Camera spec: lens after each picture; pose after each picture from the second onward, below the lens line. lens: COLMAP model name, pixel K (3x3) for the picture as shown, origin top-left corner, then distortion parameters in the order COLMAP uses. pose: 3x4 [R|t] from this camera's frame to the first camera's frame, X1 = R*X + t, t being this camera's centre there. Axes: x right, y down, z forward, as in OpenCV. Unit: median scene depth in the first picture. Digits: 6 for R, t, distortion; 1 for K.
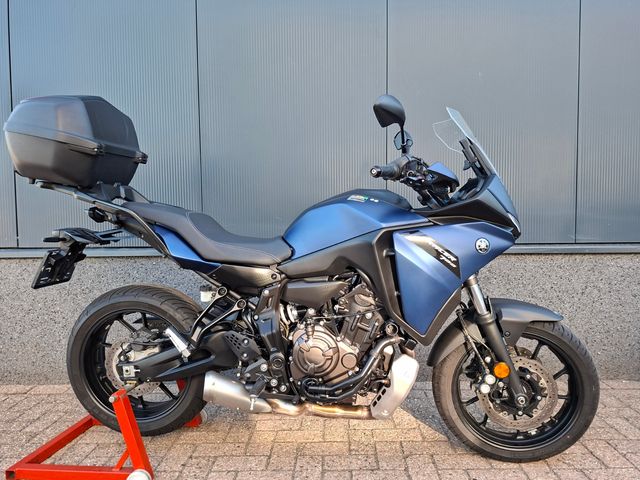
lens RADIAL K [[455.1, 0, 323.3], [0, 455.1, 235.4], [0, 0, 1]] dist [0.027930, -0.037025]
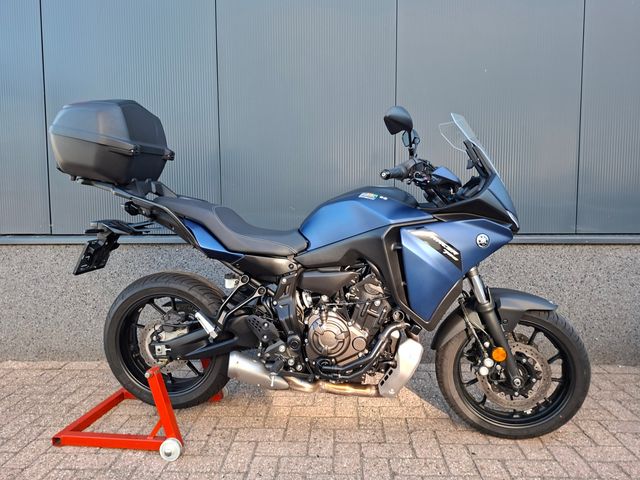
lens RADIAL K [[455.1, 0, 316.3], [0, 455.1, 223.7], [0, 0, 1]] dist [0.027930, -0.037025]
pose [[0.999511, 0.006316, -0.030611, -0.014348], [-0.005810, 0.999846, 0.016583, -0.029966], [0.030711, -0.016397, 0.999394, -0.091646]]
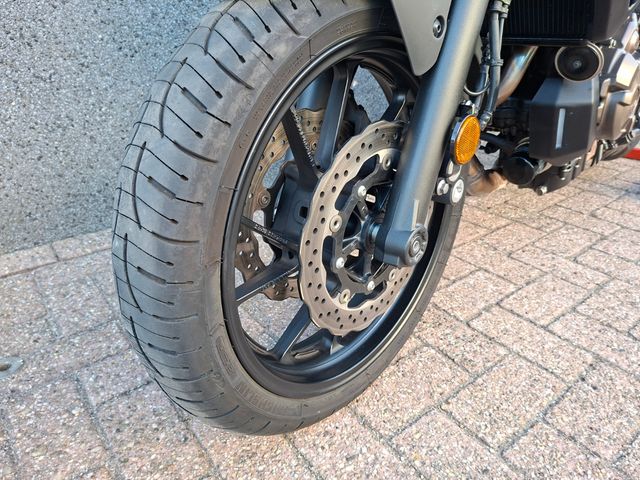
lens RADIAL K [[455.1, 0, 321.3], [0, 455.1, 250.3], [0, 0, 1]] dist [0.027930, -0.037025]
pose [[0.782794, -0.267988, 0.561619, -0.622465], [0.024711, 0.915192, 0.402260, 0.224533], [-0.621790, -0.301008, 0.723029, 0.731227]]
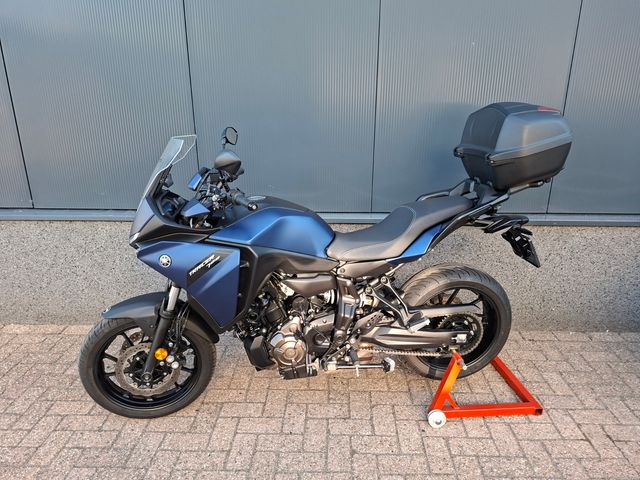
lens RADIAL K [[455.1, 0, 318.9], [0, 455.1, 240.9], [0, 0, 1]] dist [0.027930, -0.037025]
pose [[0.999806, 0.015236, -0.012505, 0.041784], [-0.011326, 0.963306, 0.268165, -0.297395], [0.016132, -0.267971, 0.963292, -0.094052]]
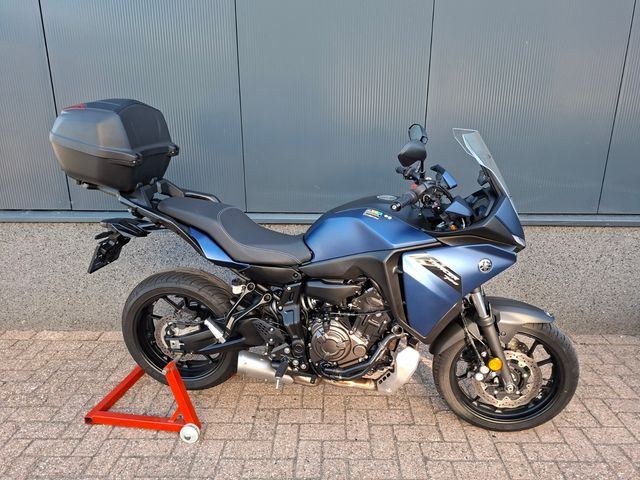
lens RADIAL K [[455.1, 0, 319.4], [0, 455.1, 239.3], [0, 0, 1]] dist [0.027930, -0.037025]
pose [[0.999922, 0.012448, -0.001276, -0.134527], [-0.011785, 0.971079, 0.238469, -0.251310], [0.004207, -0.238435, 0.971149, -0.071085]]
